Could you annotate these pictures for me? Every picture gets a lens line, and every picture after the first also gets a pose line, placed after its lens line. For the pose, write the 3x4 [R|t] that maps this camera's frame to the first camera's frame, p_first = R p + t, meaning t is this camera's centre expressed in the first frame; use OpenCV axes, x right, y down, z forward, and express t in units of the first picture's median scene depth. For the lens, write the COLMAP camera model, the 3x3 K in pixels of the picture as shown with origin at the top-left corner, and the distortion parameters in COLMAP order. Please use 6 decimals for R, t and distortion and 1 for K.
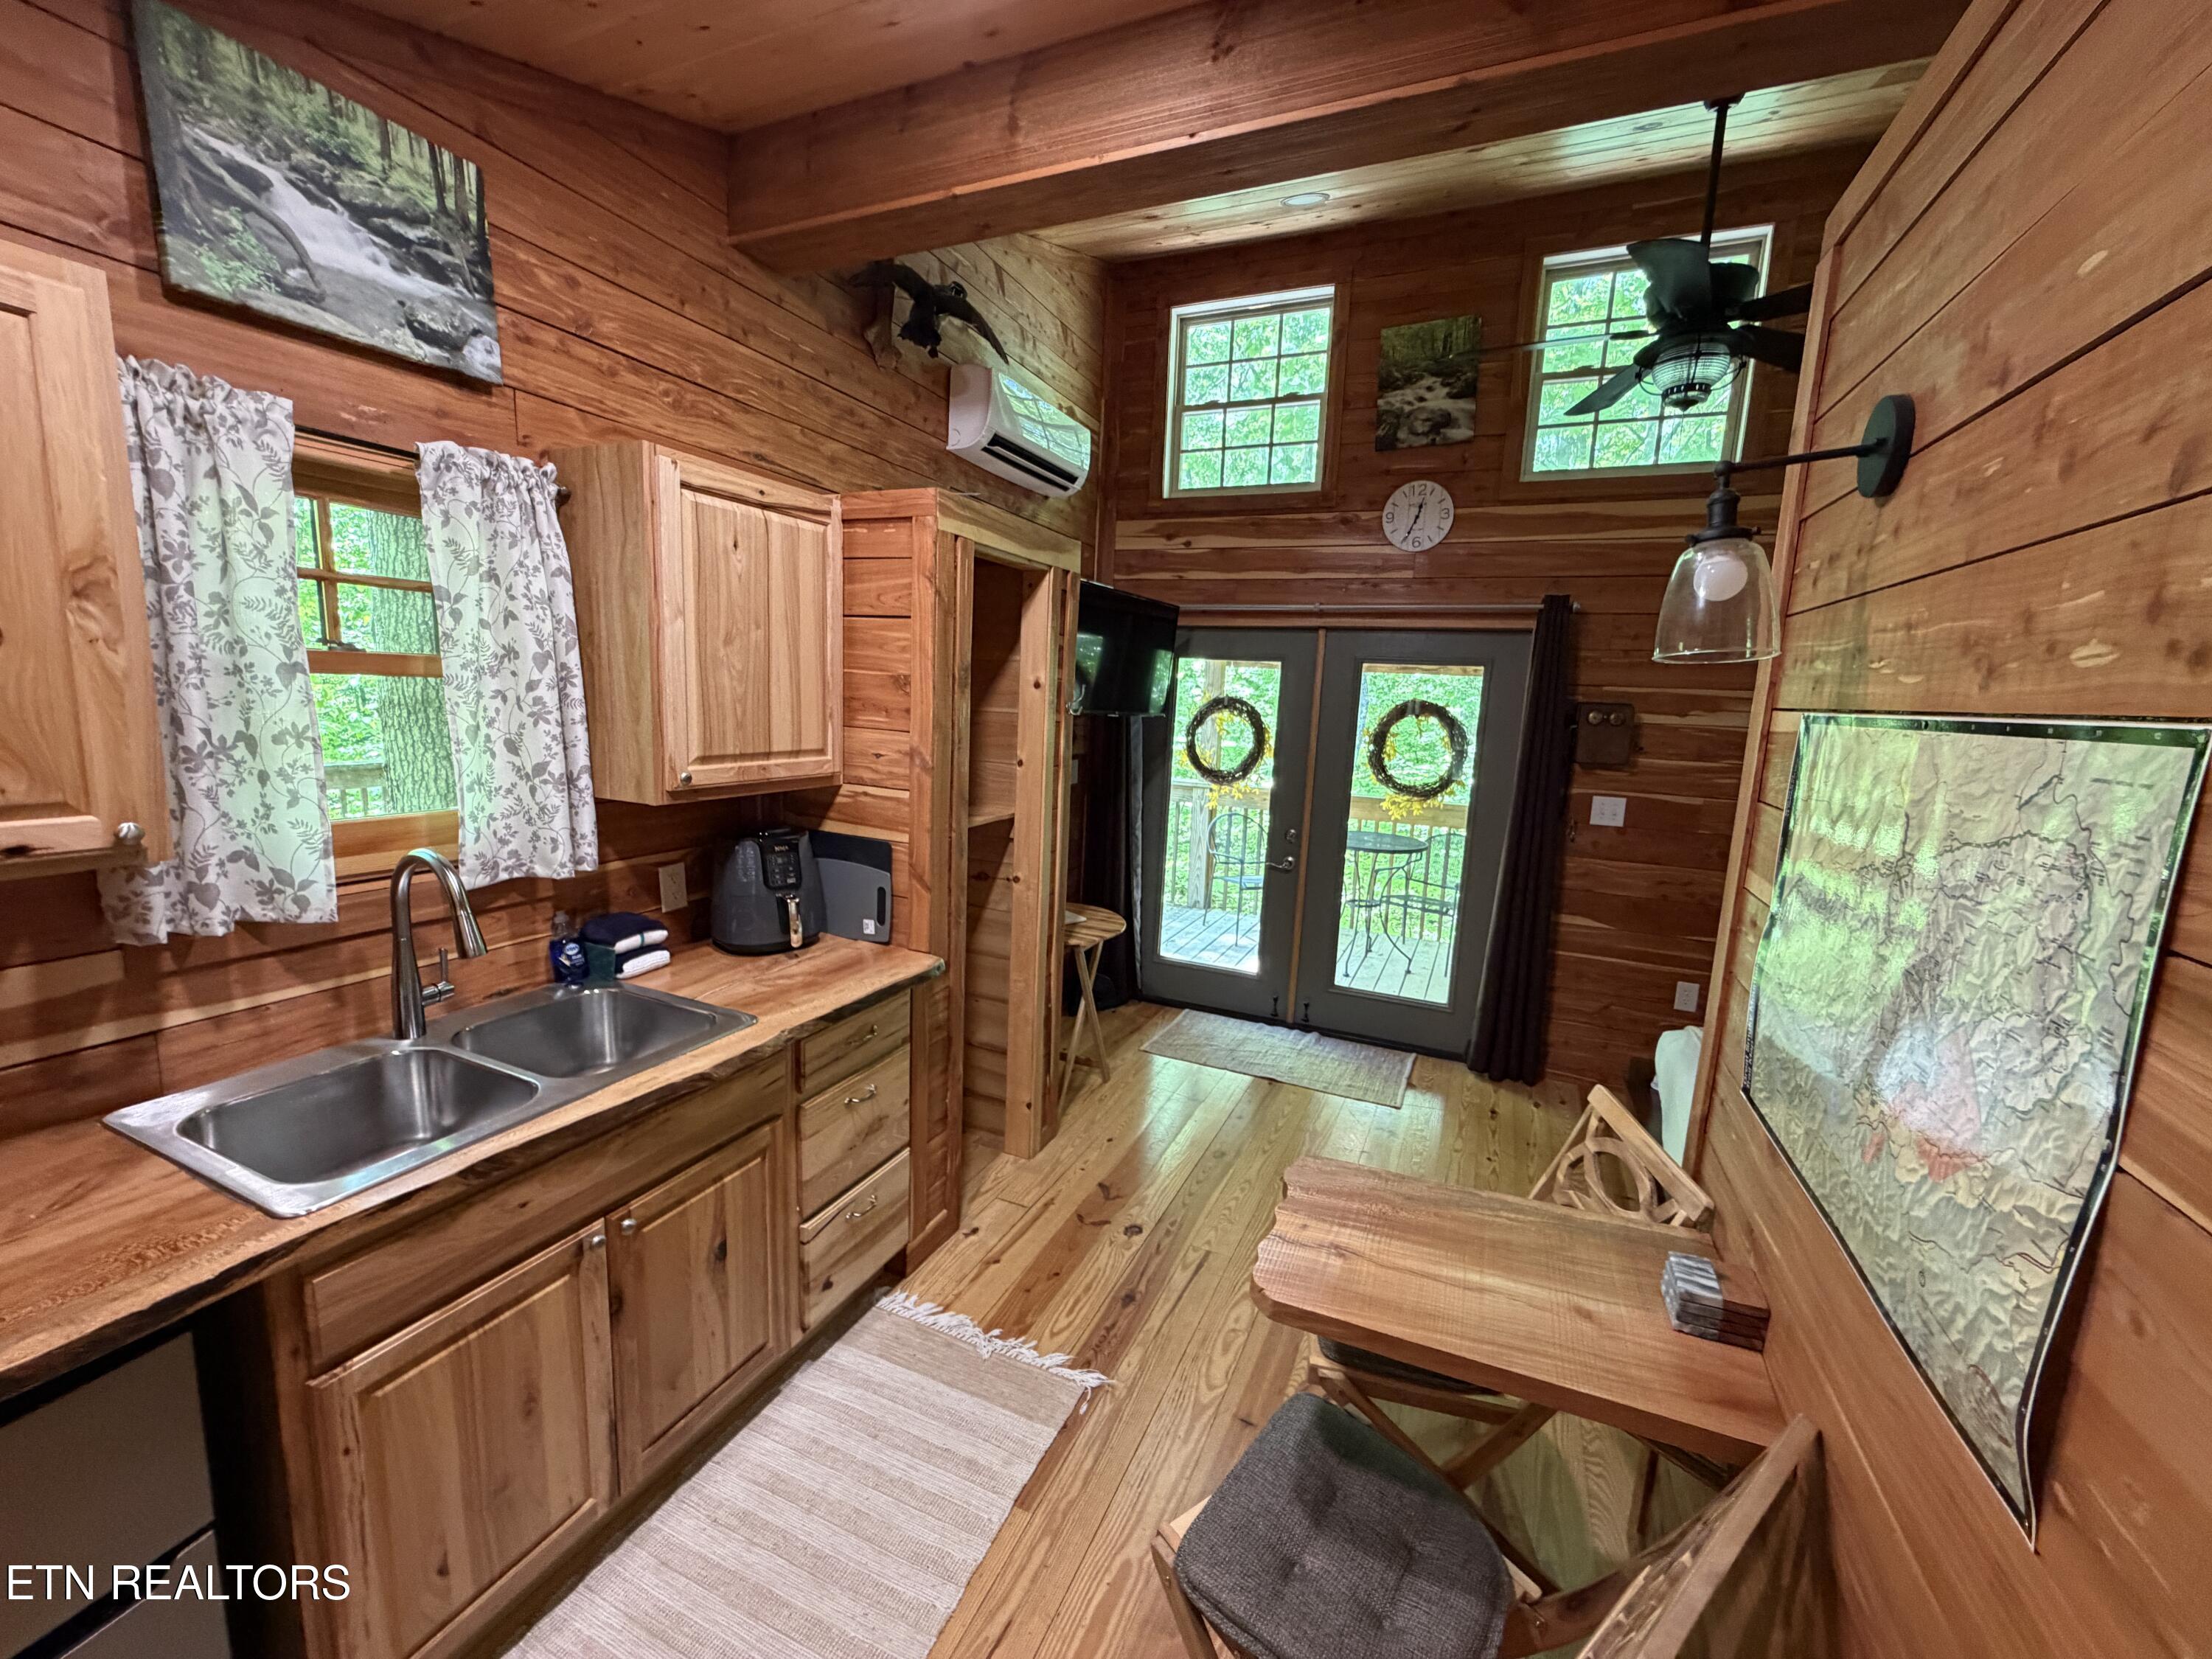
lens RADIAL K [[885.5, 0, 1099.2], [0, 885.5, 829.0], [0, 0, 1]] dist [0.000226, 0.000114]
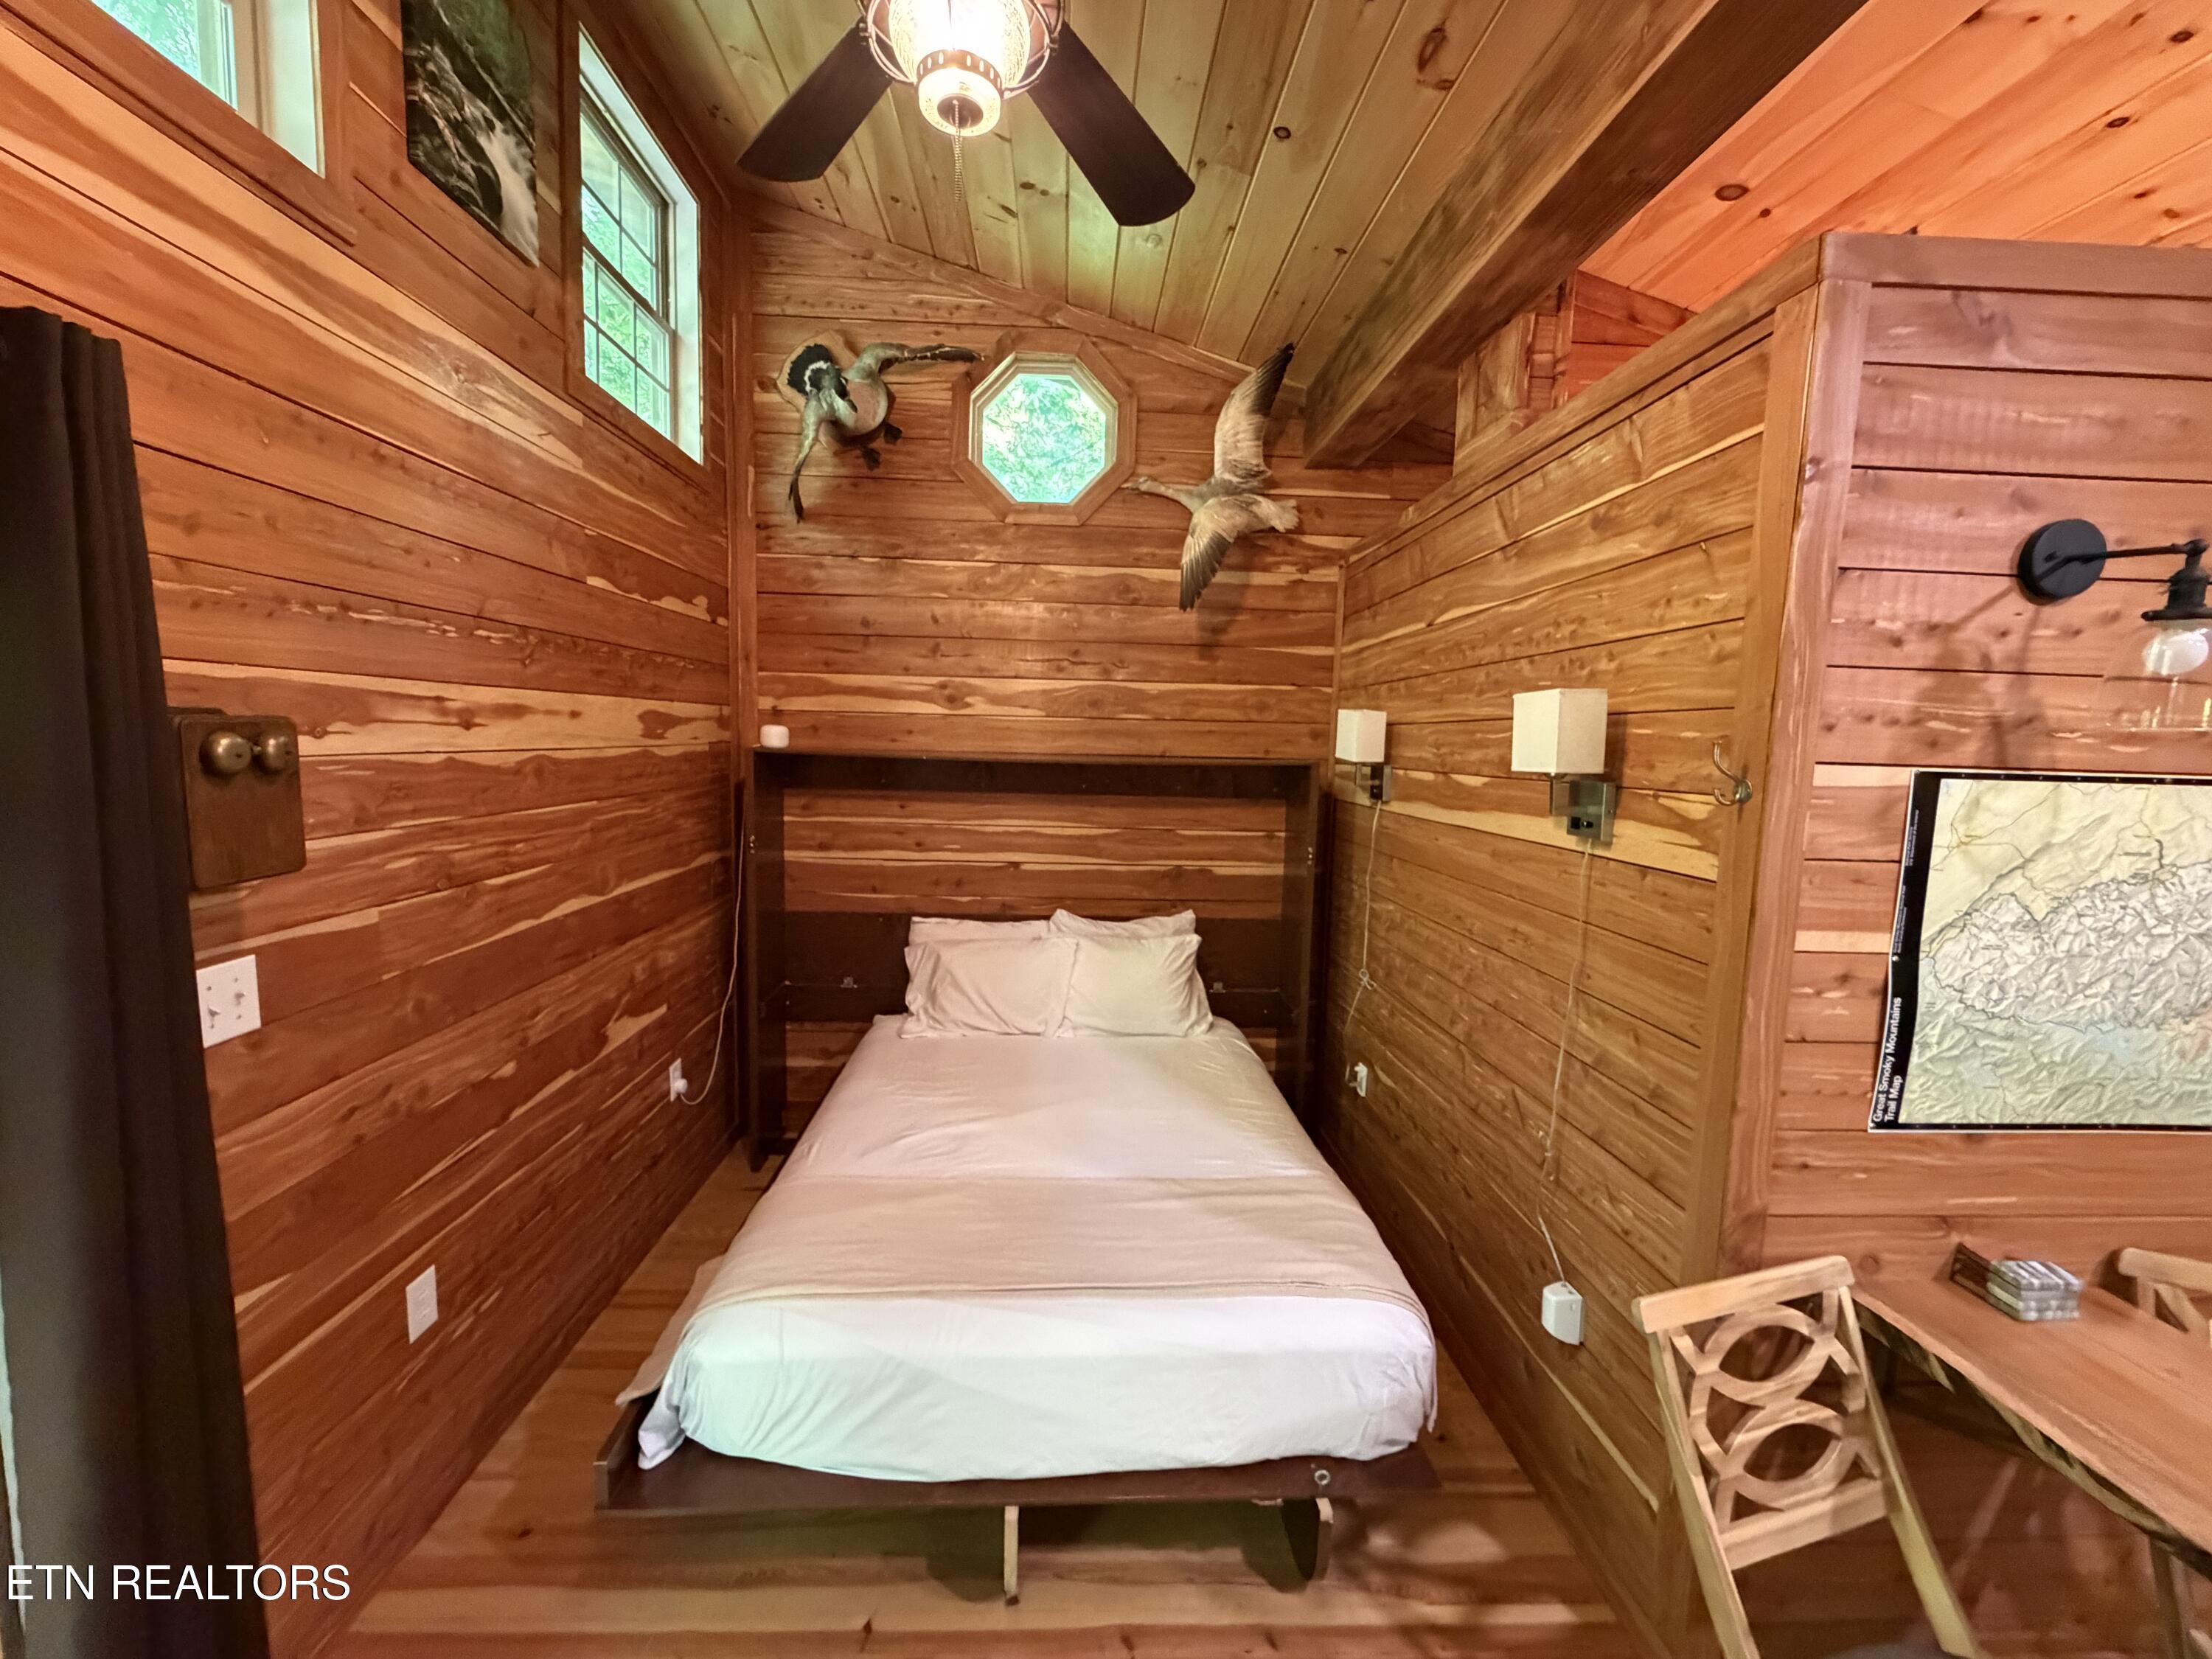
lens RADIAL K [[885.5, 0, 1100.4], [0, 885.5, 823.5], [0, 0, 1]] dist [0.000226, 0.000114]
pose [[-0.443331, -0.144103, 0.884699, 0.192731], [0.095337, 0.973814, 0.206393, -0.267102], [-0.891274, 0.175845, -0.417983, 1.627754]]
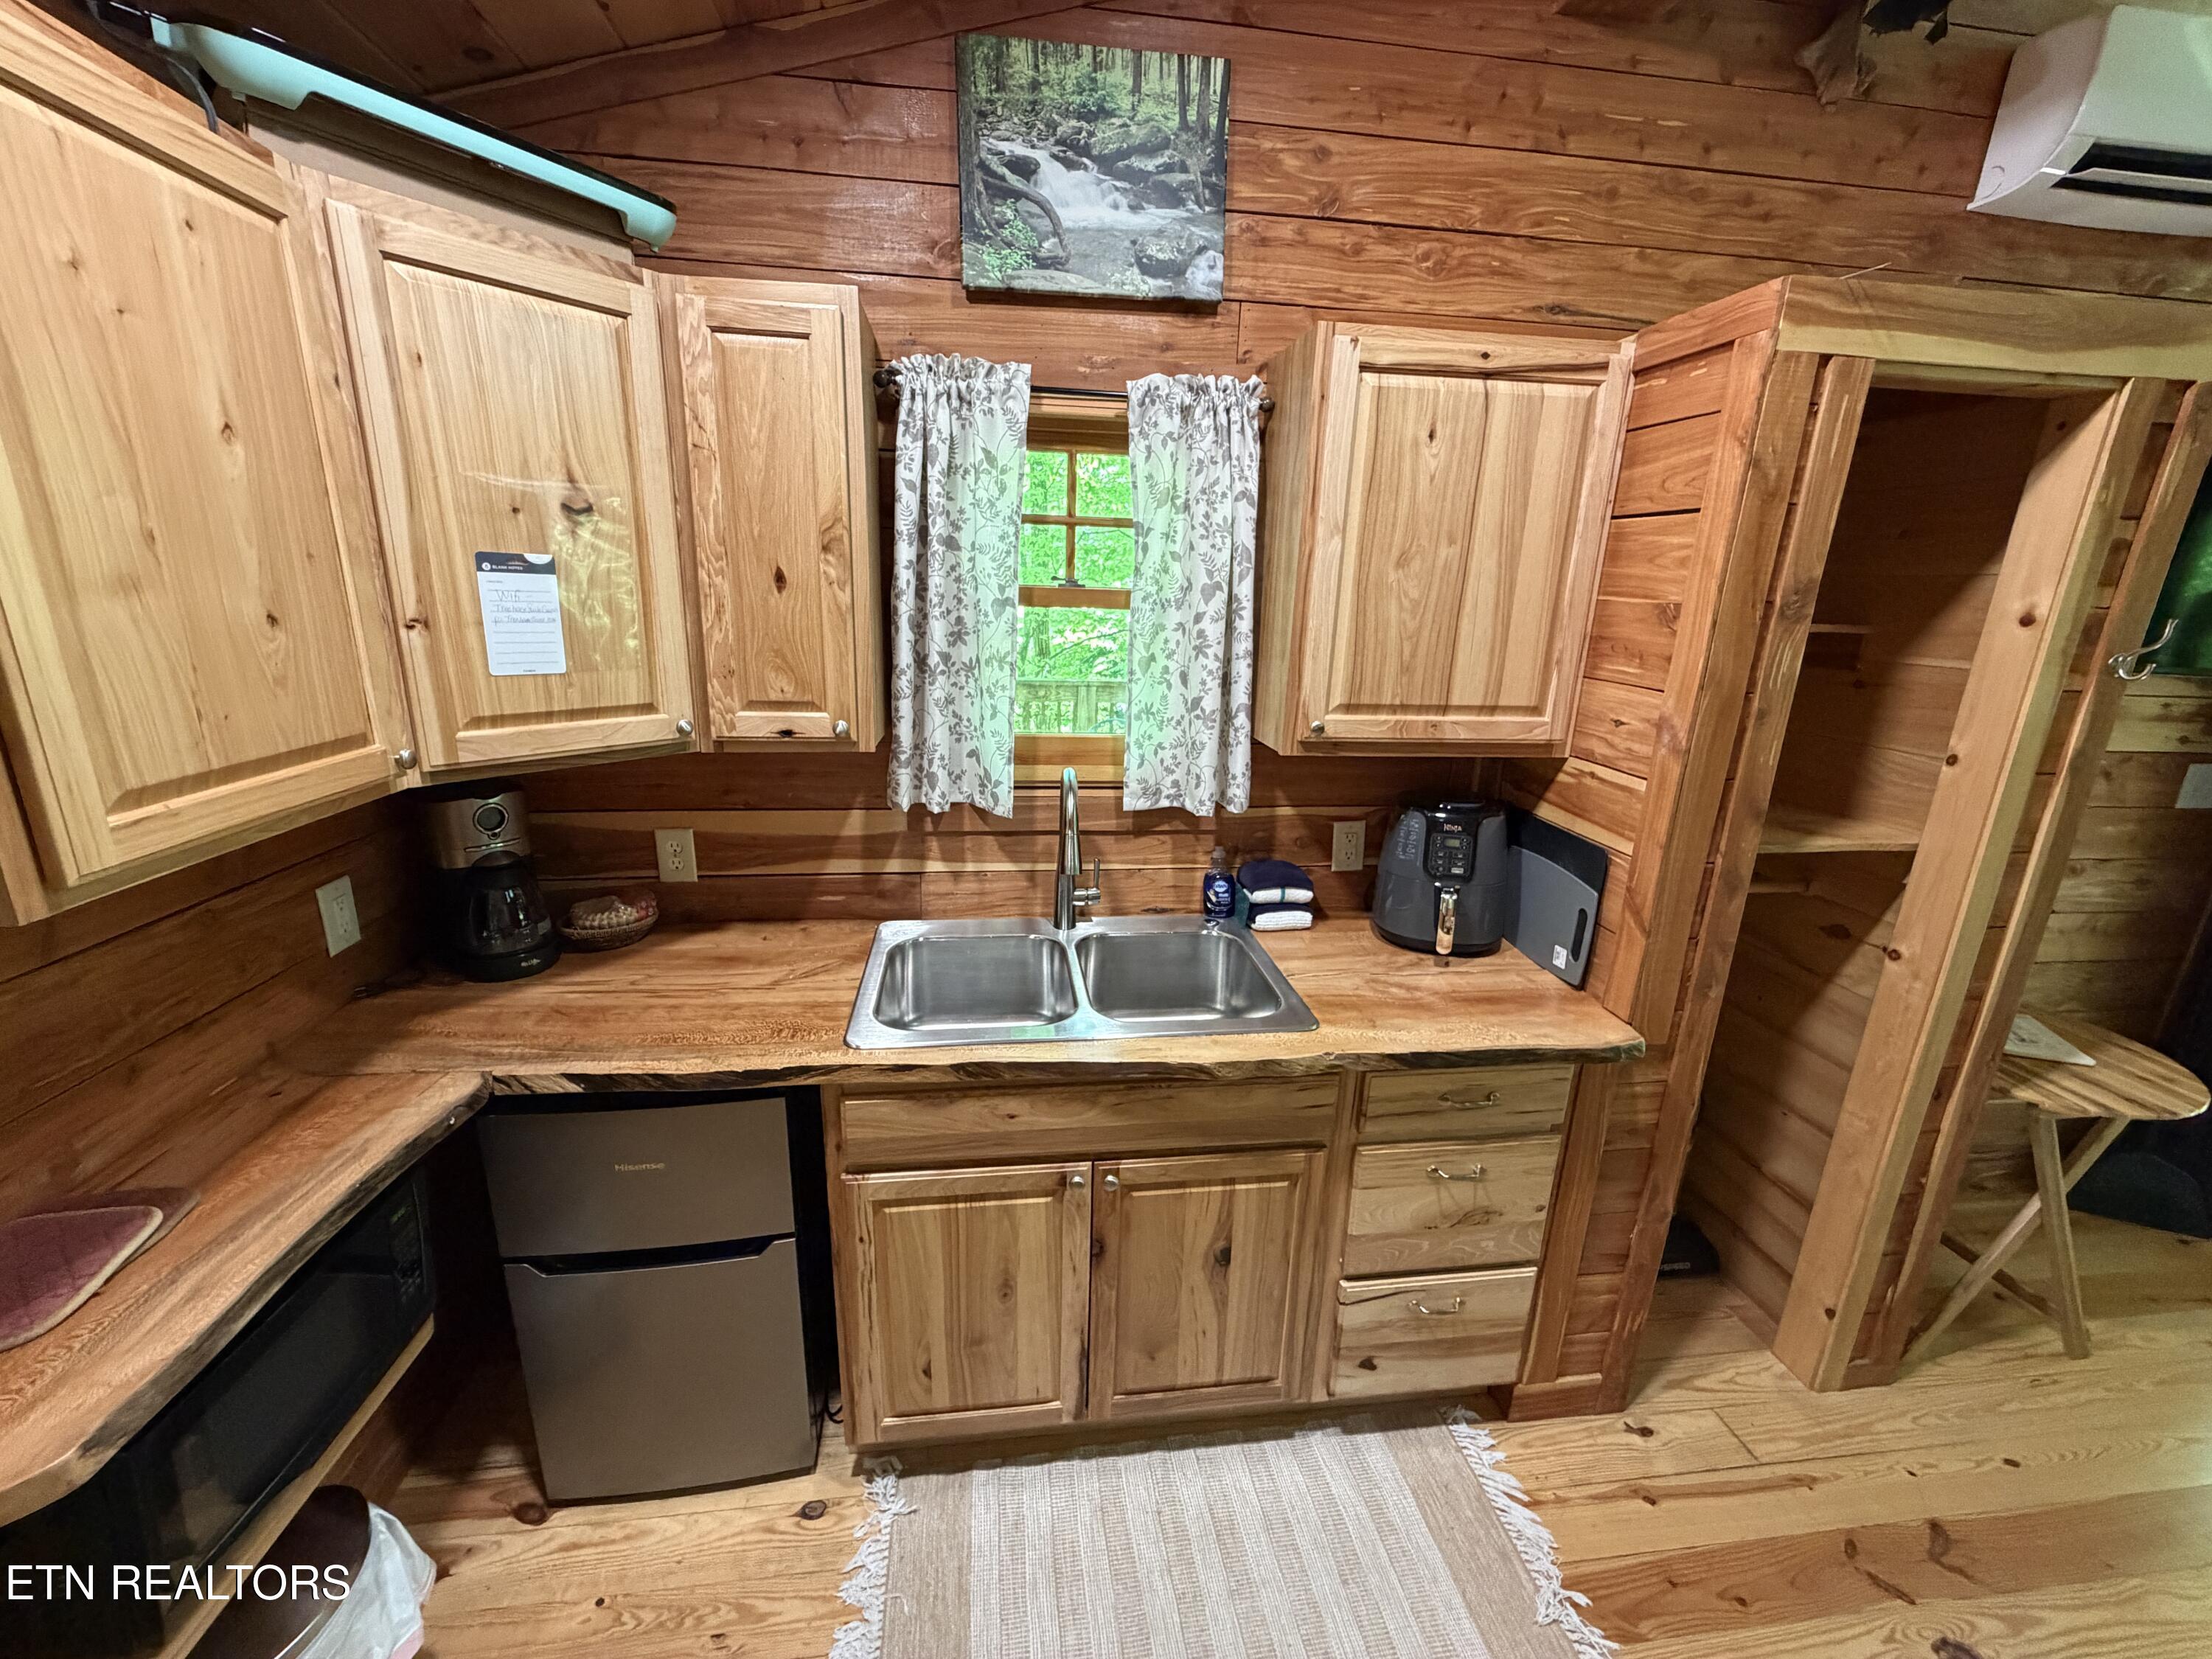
lens RADIAL K [[885.5, 0, 1099.9], [0, 885.5, 827.9], [0, 0, 1]] dist [0.000226, 0.000114]
pose [[0.526412, 0.199279, -0.826546, 0.155893], [-0.138896, 0.979241, 0.147634, -0.062021], [0.838808, 0.037088, 0.543163, 0.372117]]
